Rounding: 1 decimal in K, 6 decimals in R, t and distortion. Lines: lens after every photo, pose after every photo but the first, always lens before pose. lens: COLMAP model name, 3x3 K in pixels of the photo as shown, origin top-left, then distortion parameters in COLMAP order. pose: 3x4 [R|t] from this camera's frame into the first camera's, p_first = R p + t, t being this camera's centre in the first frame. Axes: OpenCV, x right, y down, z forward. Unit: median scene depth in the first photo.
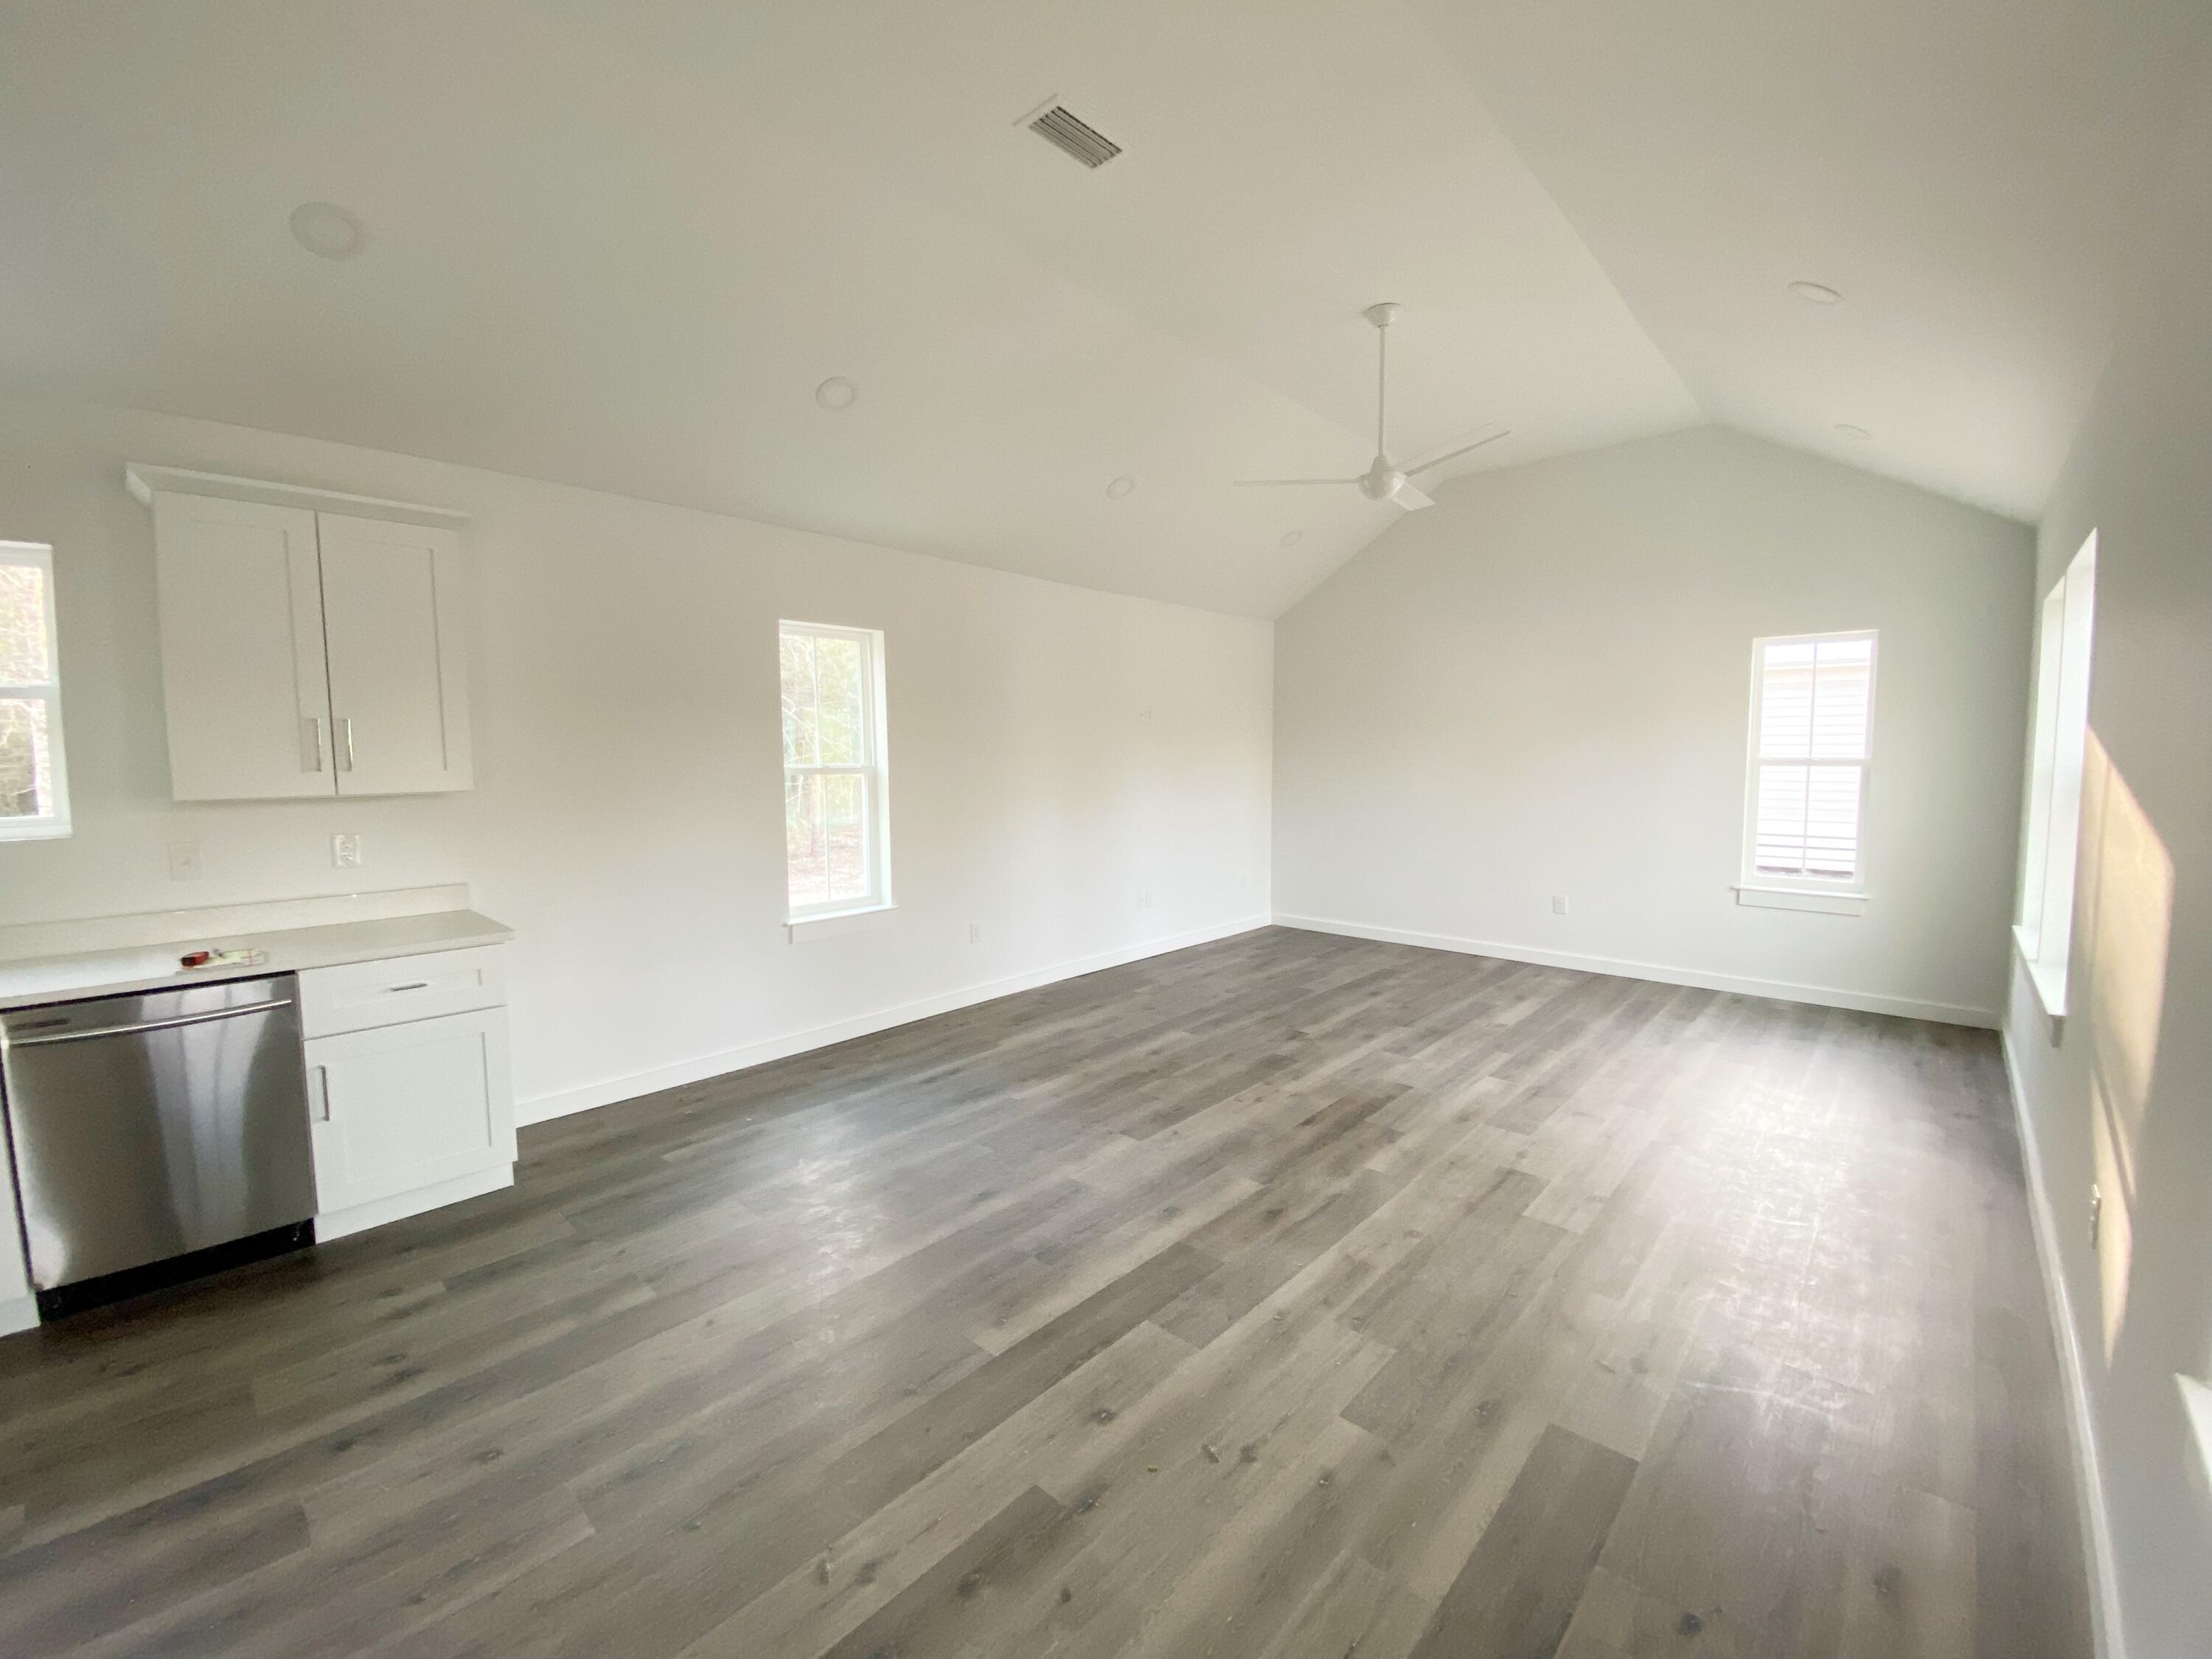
lens RADIAL K [[917.3, 0, 1117.4], [0, 917.3, 826.0], [0, 0, 1]] dist [0.054509, -0.030114]
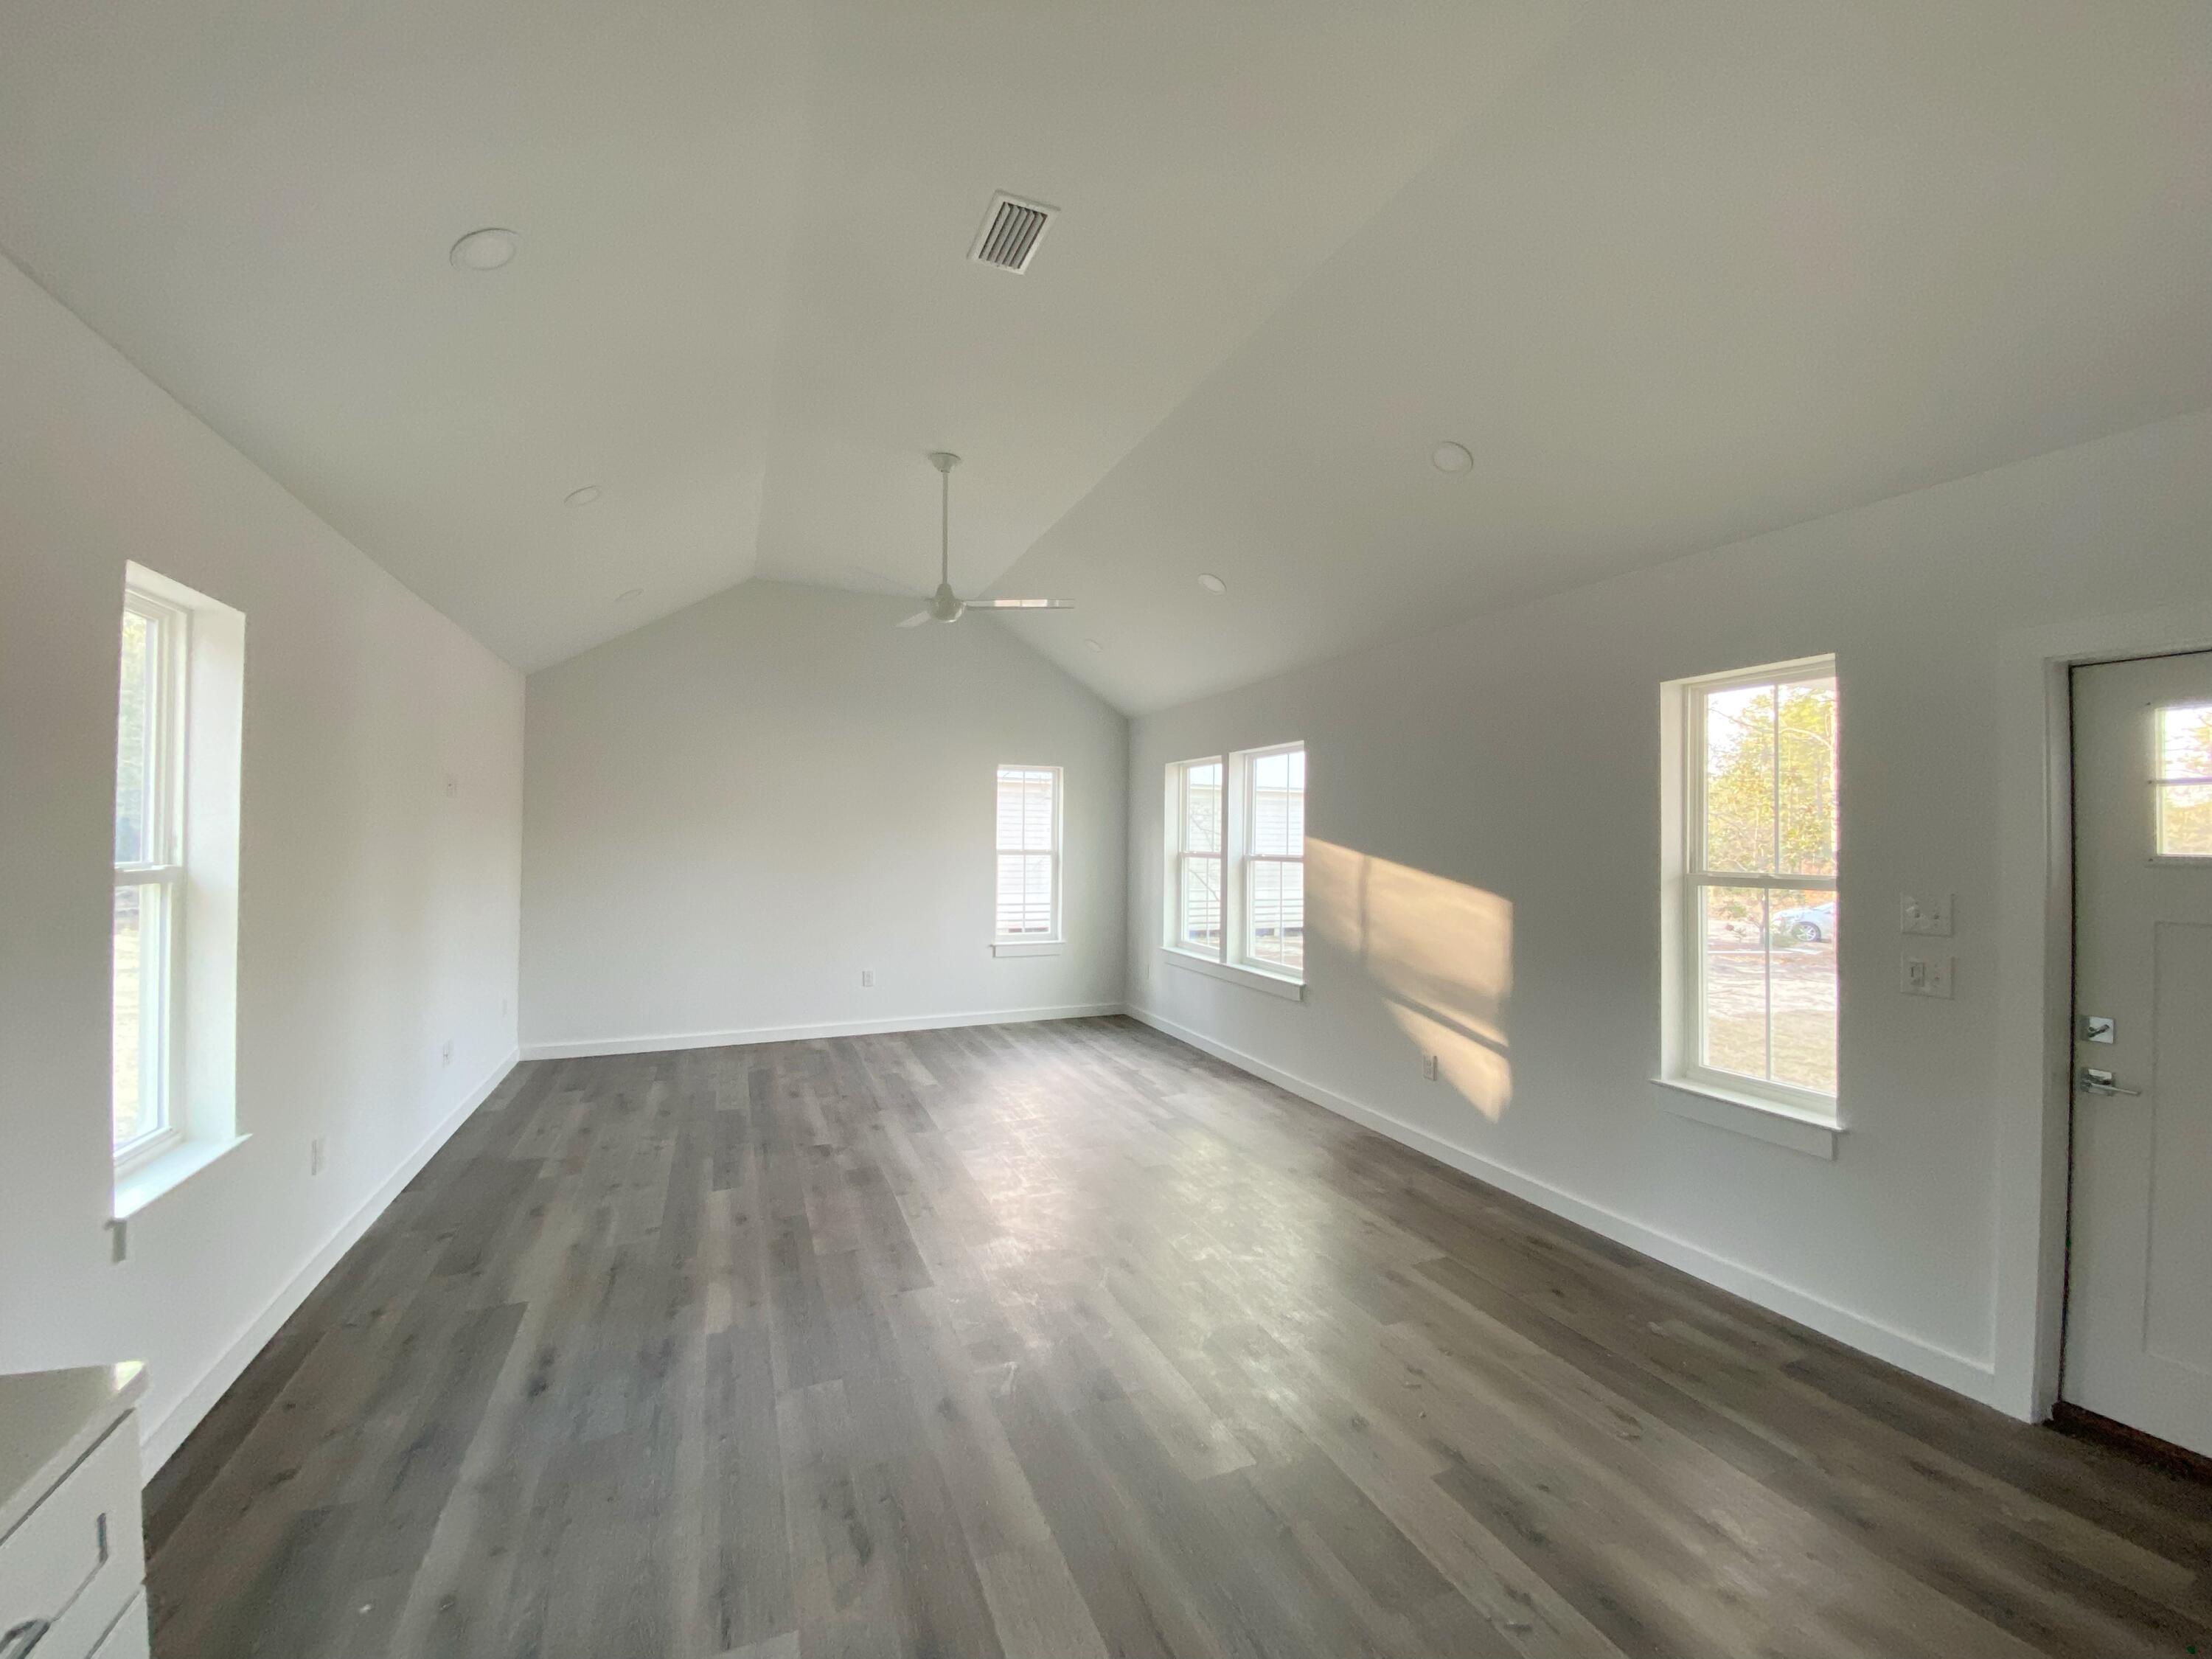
lens RADIAL K [[896.5, 0, 1106.0], [0, 896.5, 829.5], [0, 0, 1]] dist [0.000627, -0.013869]
pose [[0.421719, 0.010920, 0.906661, -0.494058], [0.070060, 0.996546, -0.044590, -0.035150], [-0.904016, 0.082325, 0.419498, 0.318283]]
